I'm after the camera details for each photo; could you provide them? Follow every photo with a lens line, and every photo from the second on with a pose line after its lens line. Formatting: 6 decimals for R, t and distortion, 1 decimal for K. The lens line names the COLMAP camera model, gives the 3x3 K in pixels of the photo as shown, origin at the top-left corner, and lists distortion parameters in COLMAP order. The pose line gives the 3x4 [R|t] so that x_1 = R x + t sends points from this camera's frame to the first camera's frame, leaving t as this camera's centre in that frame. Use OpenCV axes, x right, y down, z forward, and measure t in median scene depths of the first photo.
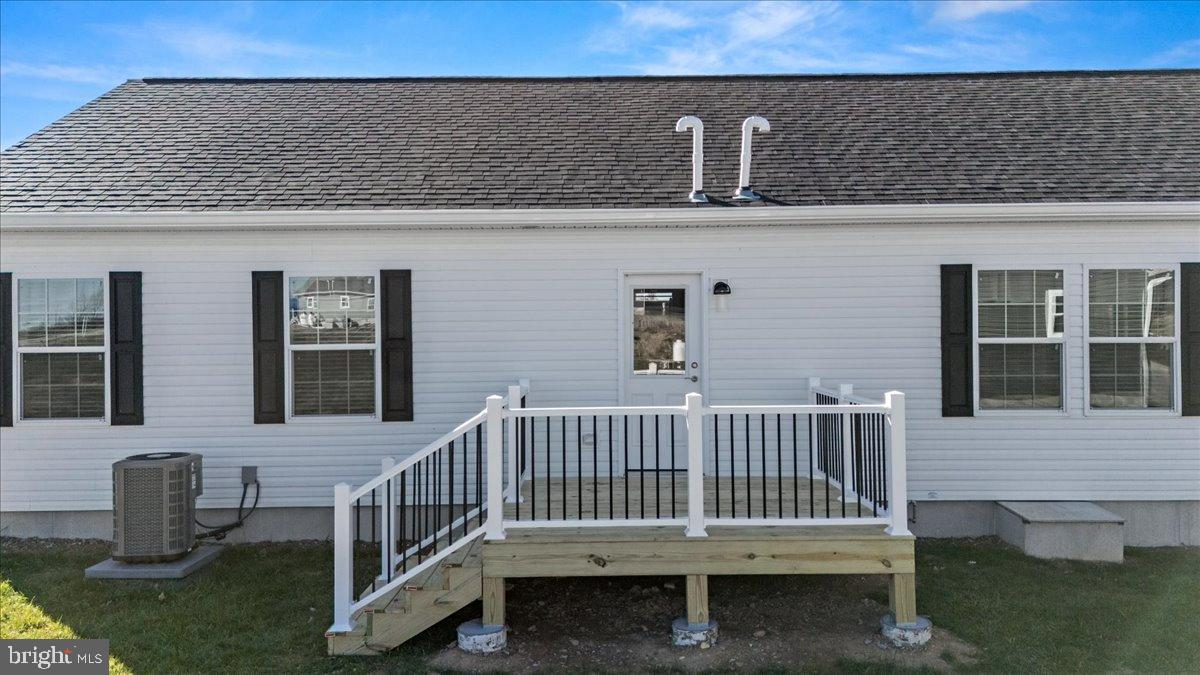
lens RADIAL K [[885.3, 0, 600.5], [0, 885.3, 334.6], [0, 0, 1]] dist [0.029423, -0.003154]
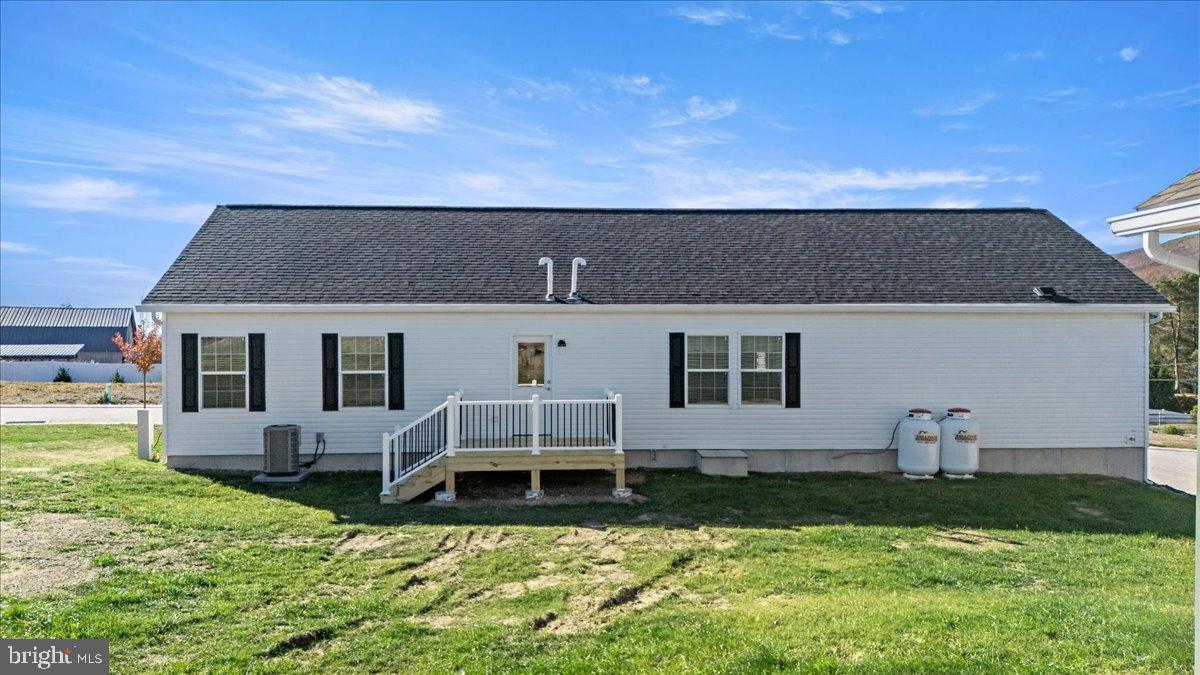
lens RADIAL K [[885.3, 0, 591.7], [0, 885.3, 332.4], [0, 0, 1]] dist [0.029423, -0.003154]
pose [[0.996904, 0.008796, 0.078137, 0.049492], [-0.007739, 0.999875, -0.013815, -0.051187], [-0.078248, 0.013168, 0.996847, -1.005680]]
